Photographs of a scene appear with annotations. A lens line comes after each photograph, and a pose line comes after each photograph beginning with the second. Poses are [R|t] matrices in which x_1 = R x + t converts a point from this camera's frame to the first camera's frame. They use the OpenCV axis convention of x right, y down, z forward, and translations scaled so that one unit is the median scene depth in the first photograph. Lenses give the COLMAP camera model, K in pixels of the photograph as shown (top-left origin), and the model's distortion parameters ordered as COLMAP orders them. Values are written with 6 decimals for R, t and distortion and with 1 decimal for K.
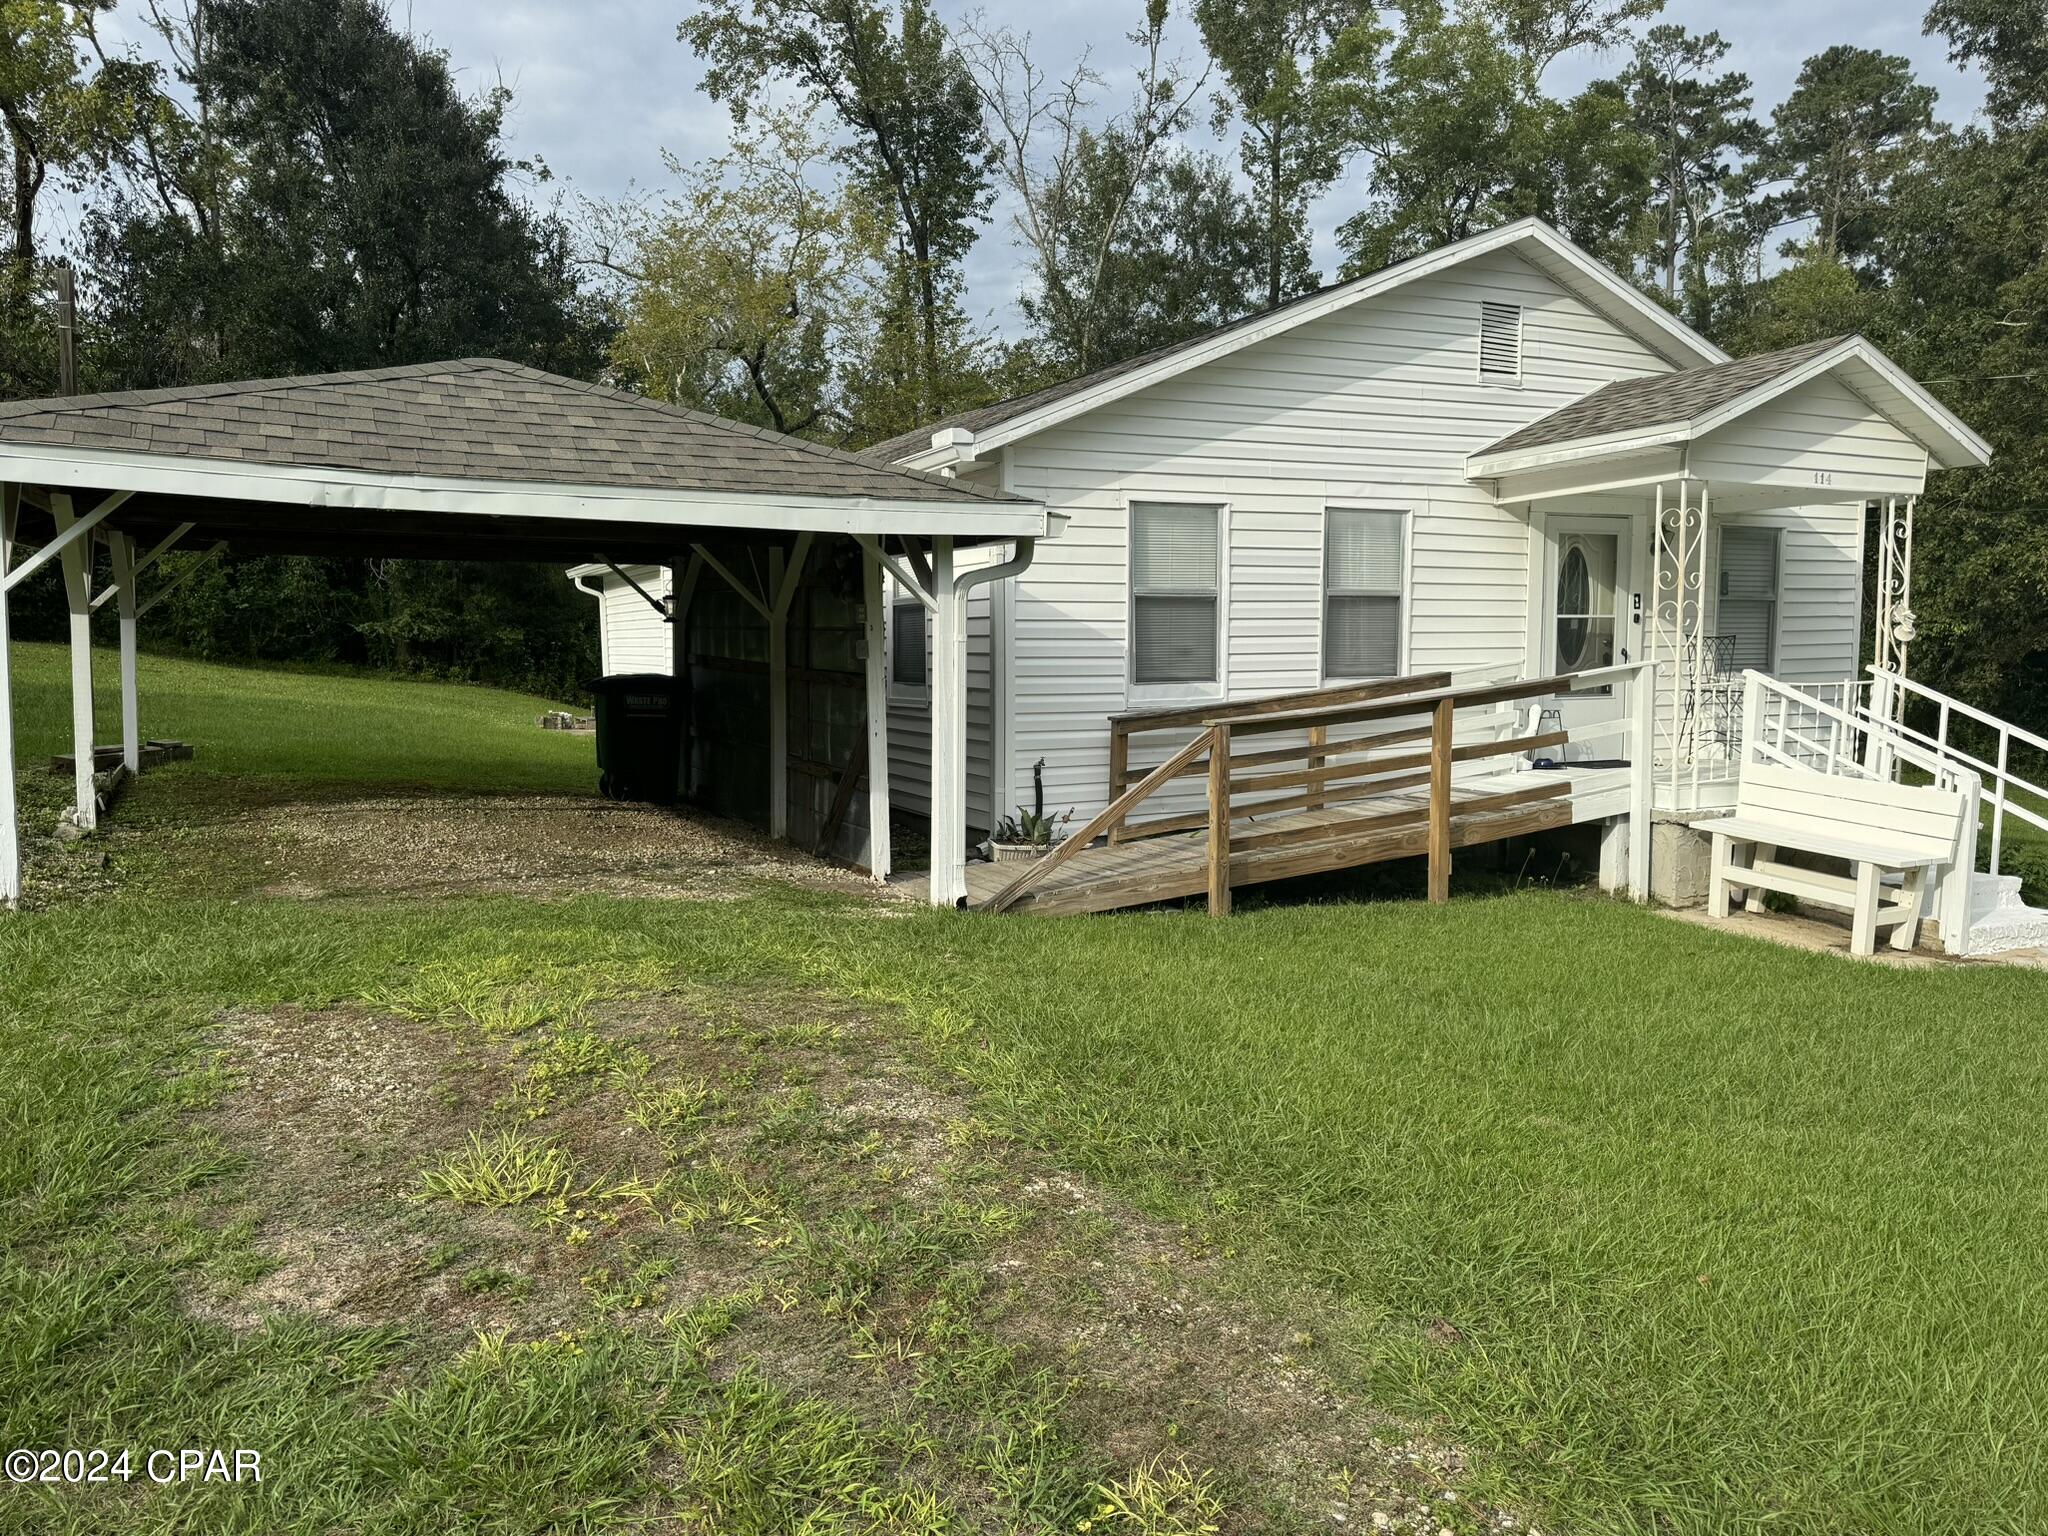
lens RADIAL K [[1448.4, 0, 1024.1], [0, 1448.4, 767.3], [0, 0, 1]] dist [0.011569, -0.009375]
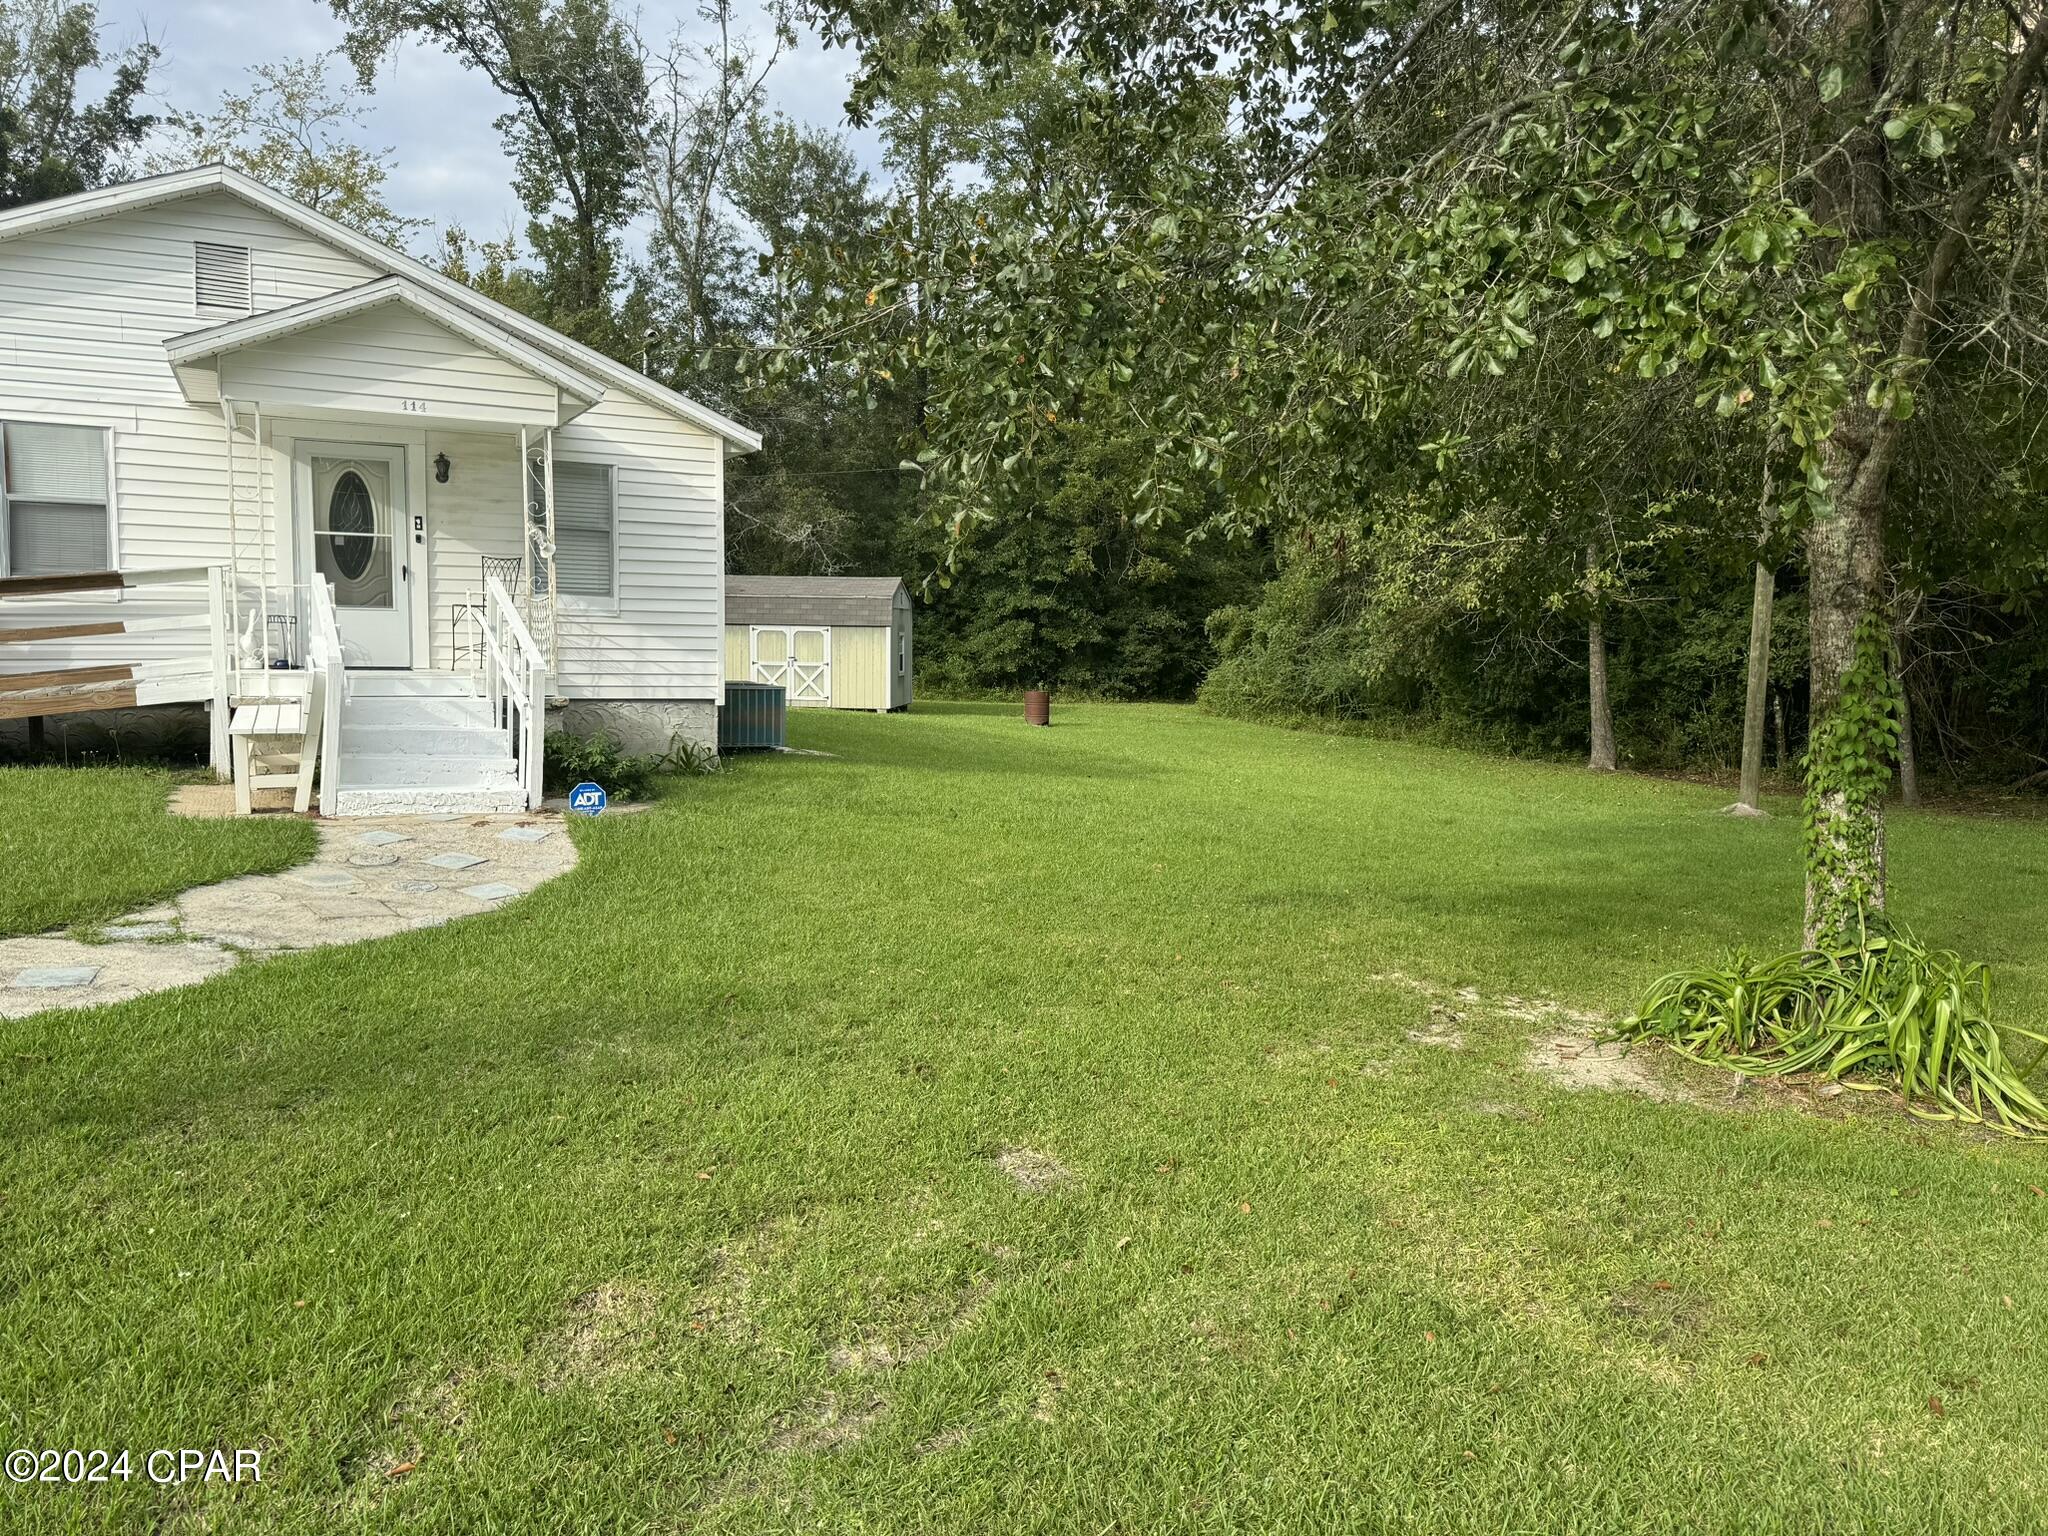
lens RADIAL K [[1448.4, 0, 1024.0], [0, 1448.4, 768.4], [0, 0, 1]] dist [0.011569, -0.009375]
pose [[0.999507, 0.026504, 0.016856, 0.324839], [-0.026648, 0.999610, 0.008408, 0.018763], [-0.016627, -0.008853, 0.999823, -0.041636]]
